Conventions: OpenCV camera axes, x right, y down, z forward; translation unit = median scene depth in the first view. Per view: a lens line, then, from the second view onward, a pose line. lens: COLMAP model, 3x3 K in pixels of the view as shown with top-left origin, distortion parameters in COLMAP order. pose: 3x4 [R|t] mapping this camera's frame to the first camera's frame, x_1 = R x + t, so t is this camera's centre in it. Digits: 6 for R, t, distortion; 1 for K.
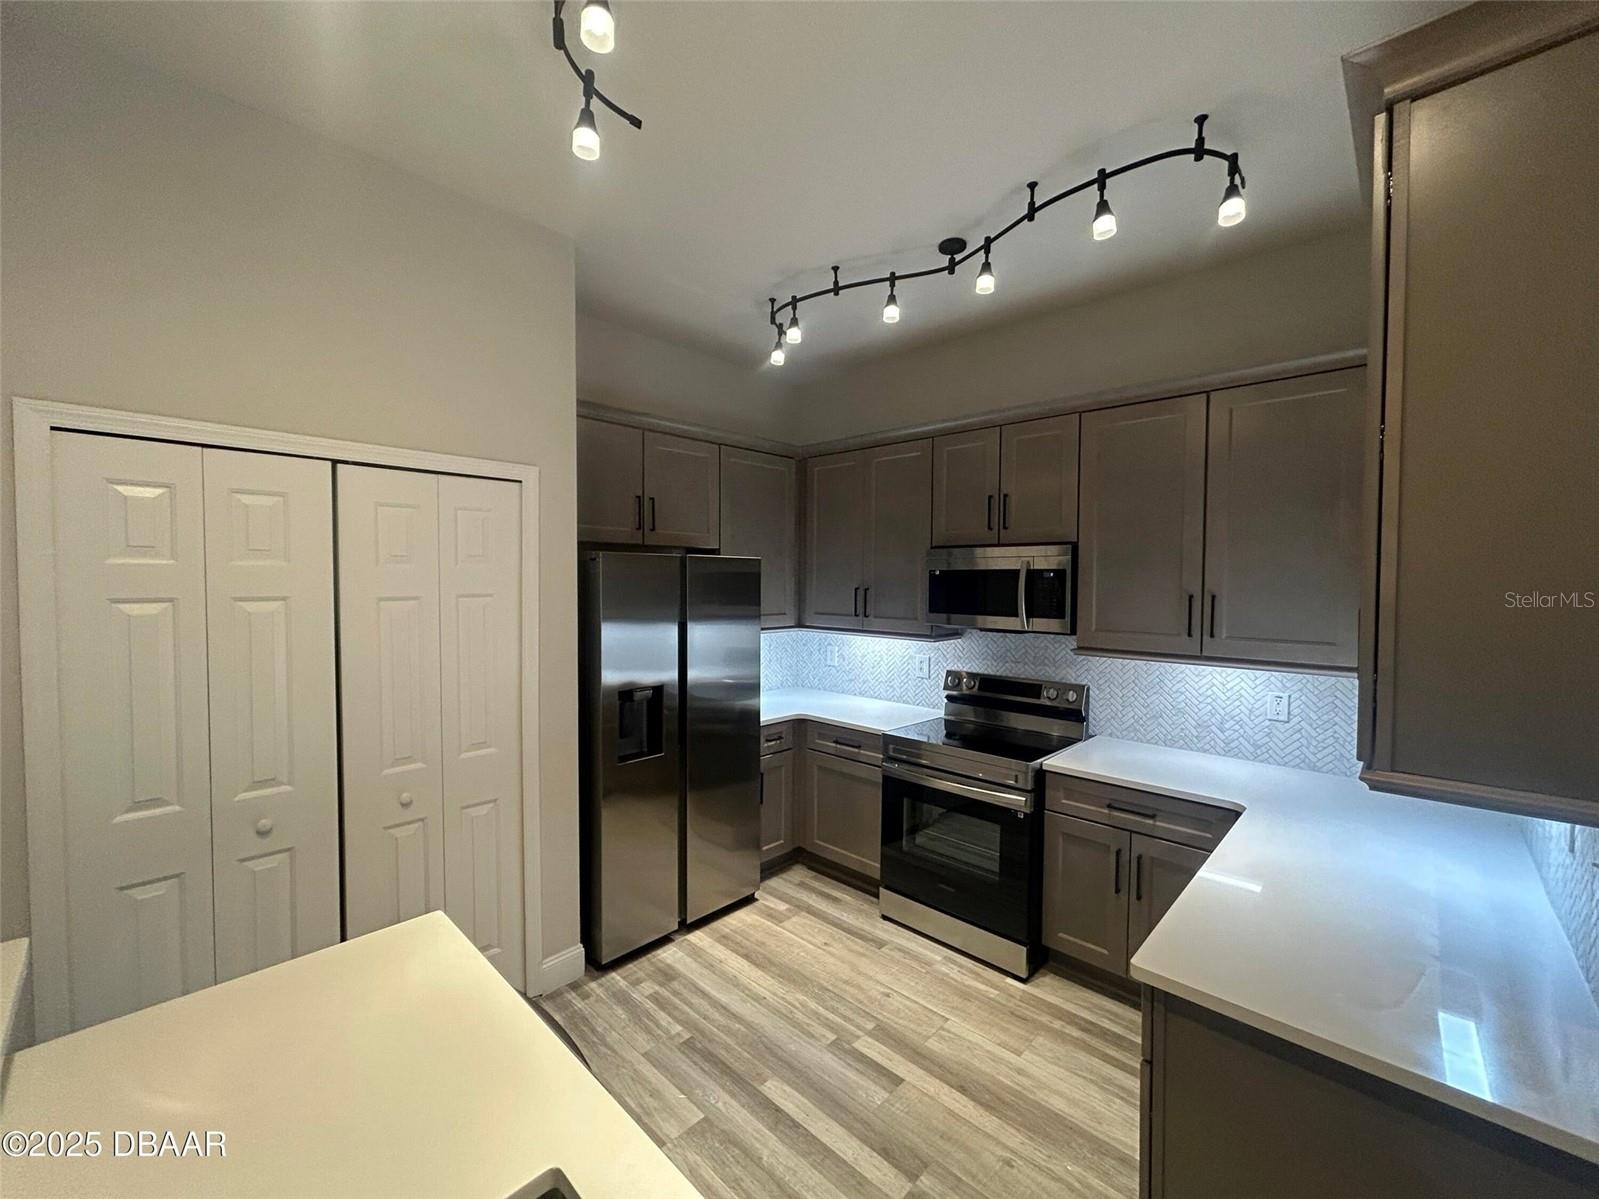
lens RADIAL K [[638.8, 0, 798.9], [0, 638.8, 593.5], [0, 0, 1]] dist [-0.001243, -0.000044]
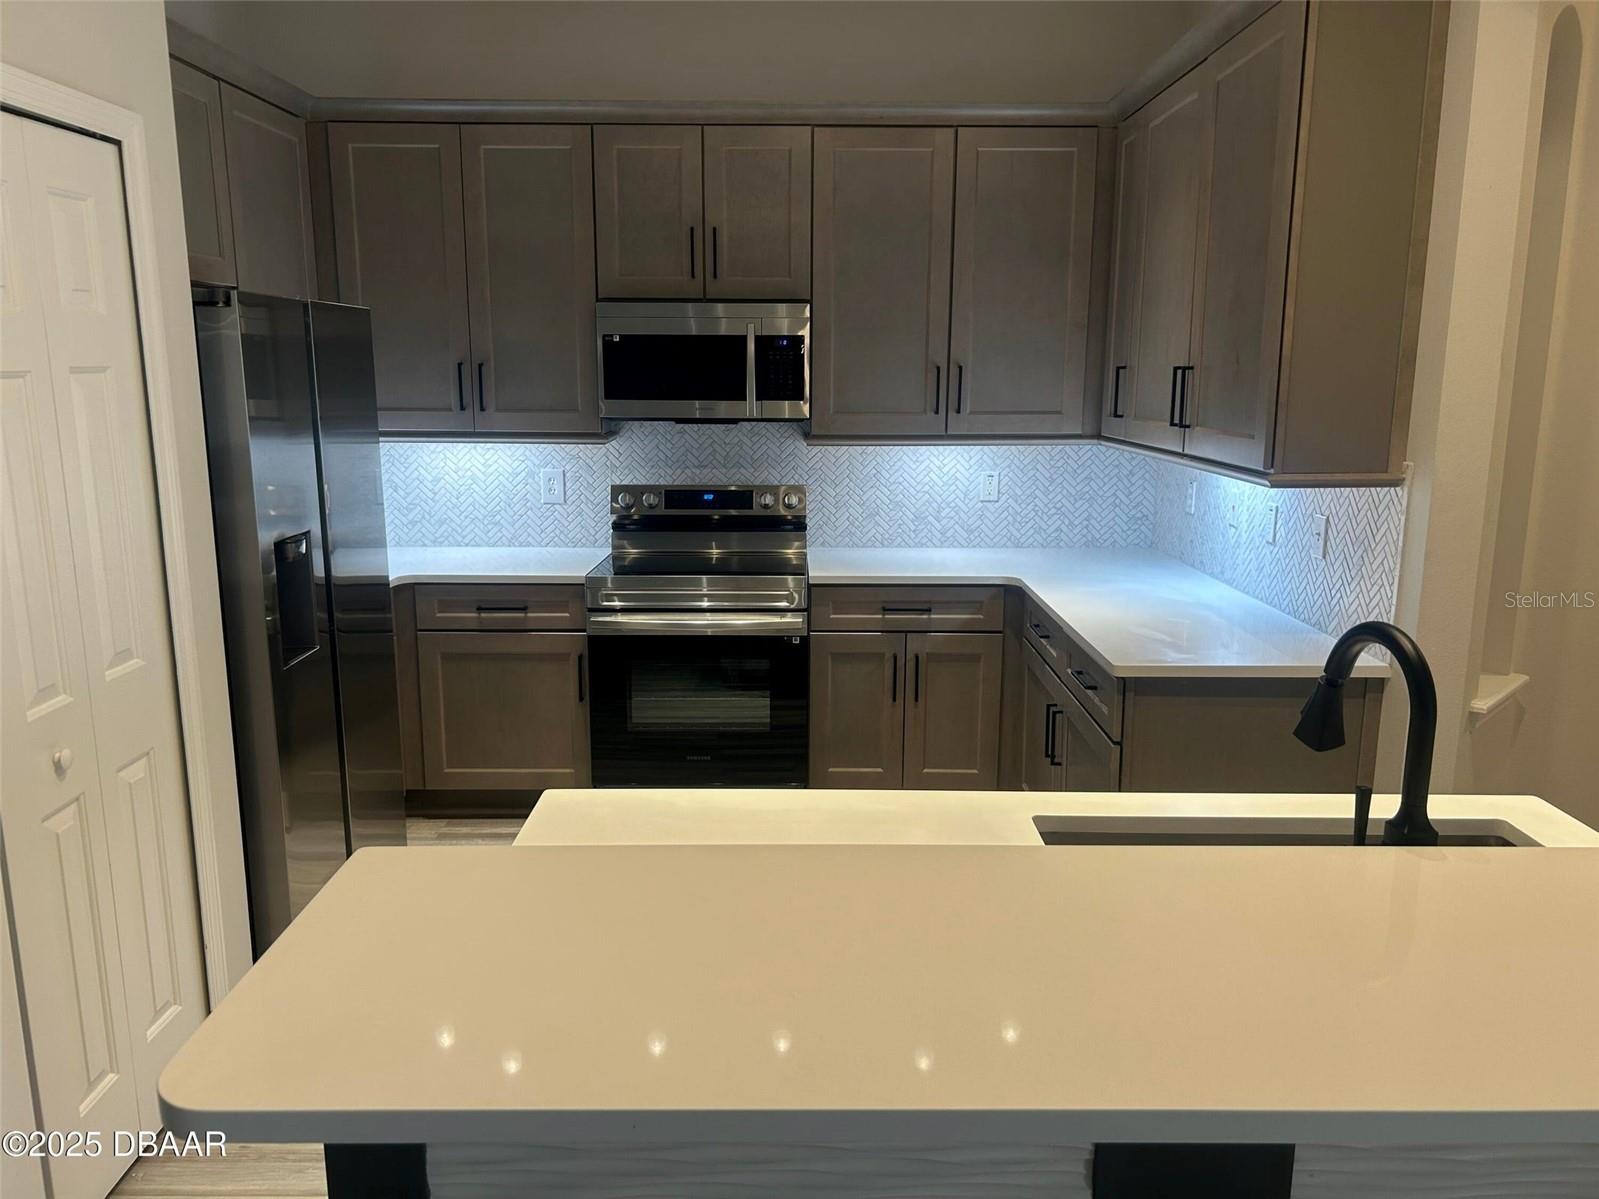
lens RADIAL K [[1205.6, 0, 801.2], [0, 1205.6, 605.1], [0, 0, 1]] dist [0.027953, -0.005645]
pose [[0.721082, -0.139468, 0.678668, -0.609151], [0.017123, 0.982818, 0.183779, 0.014163], [-0.692638, -0.120898, 0.711081, -0.091404]]
